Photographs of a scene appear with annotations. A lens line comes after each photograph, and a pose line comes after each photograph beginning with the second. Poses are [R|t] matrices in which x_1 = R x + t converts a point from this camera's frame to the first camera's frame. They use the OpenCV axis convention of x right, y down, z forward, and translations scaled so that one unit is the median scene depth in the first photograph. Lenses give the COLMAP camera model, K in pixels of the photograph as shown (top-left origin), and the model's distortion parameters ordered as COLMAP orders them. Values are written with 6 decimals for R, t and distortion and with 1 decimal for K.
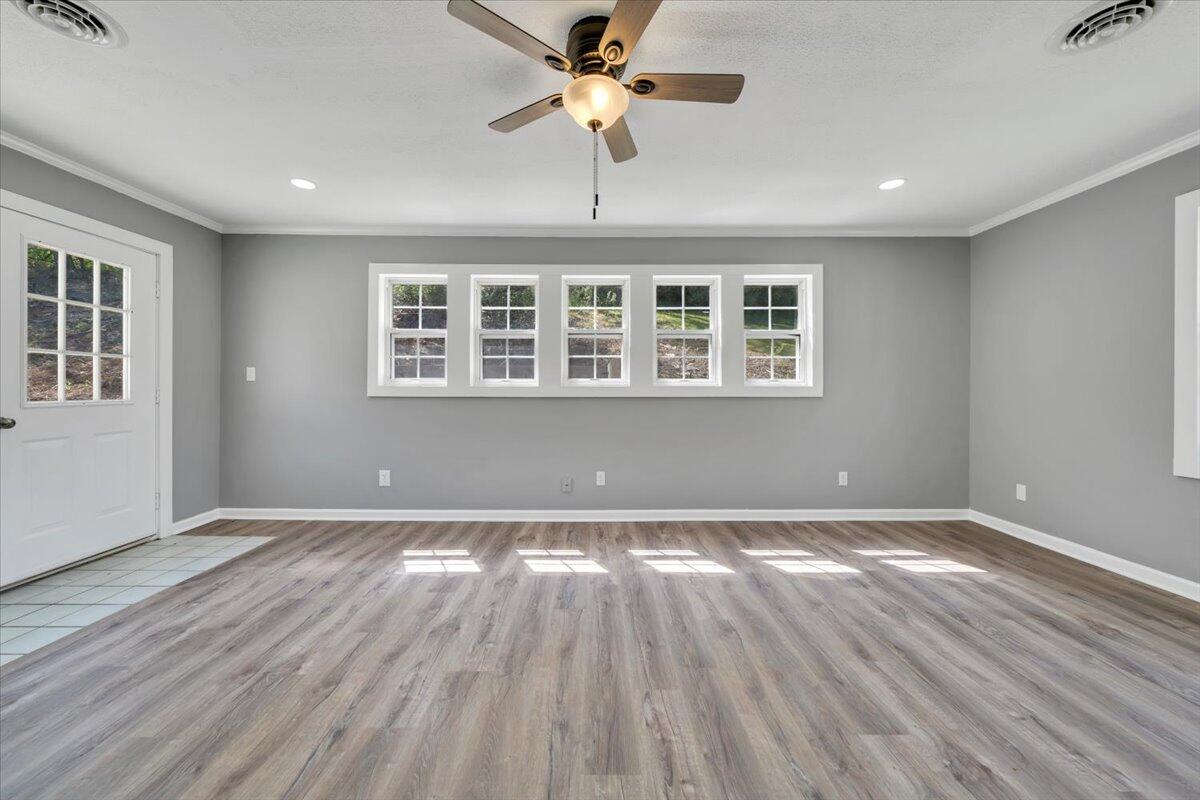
lens RADIAL K [[432.6, 0, 594.5], [0, 432.6, 395.9], [0, 0, 1]] dist [-0.004877, 0.000095]
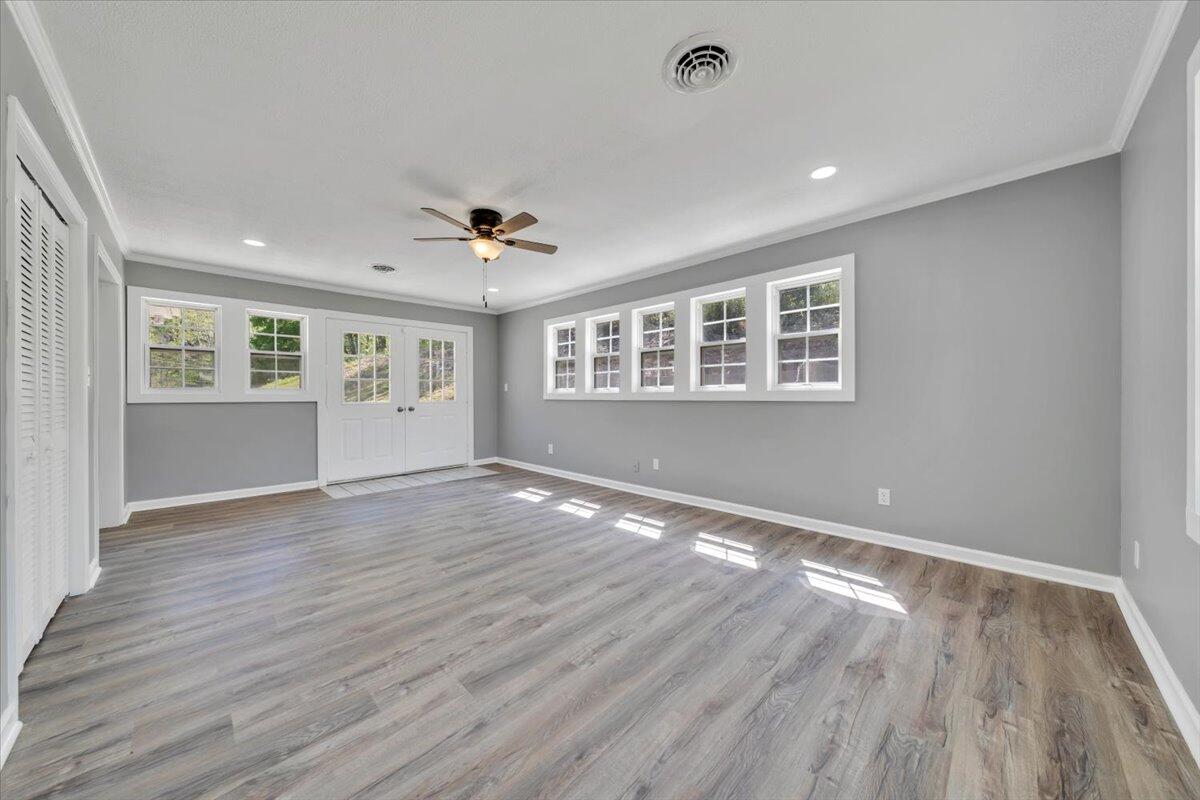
lens RADIAL K [[415.6, 0, 592.1], [0, 415.6, 392.1], [0, 0, 1]] dist [-0.000726, -0.000378]
pose [[0.697515, -0.009894, -0.716502, 0.987800], [-0.004504, 0.999824, -0.018191, 0.002927], [0.716556, 0.015916, 0.697348, 0.011141]]
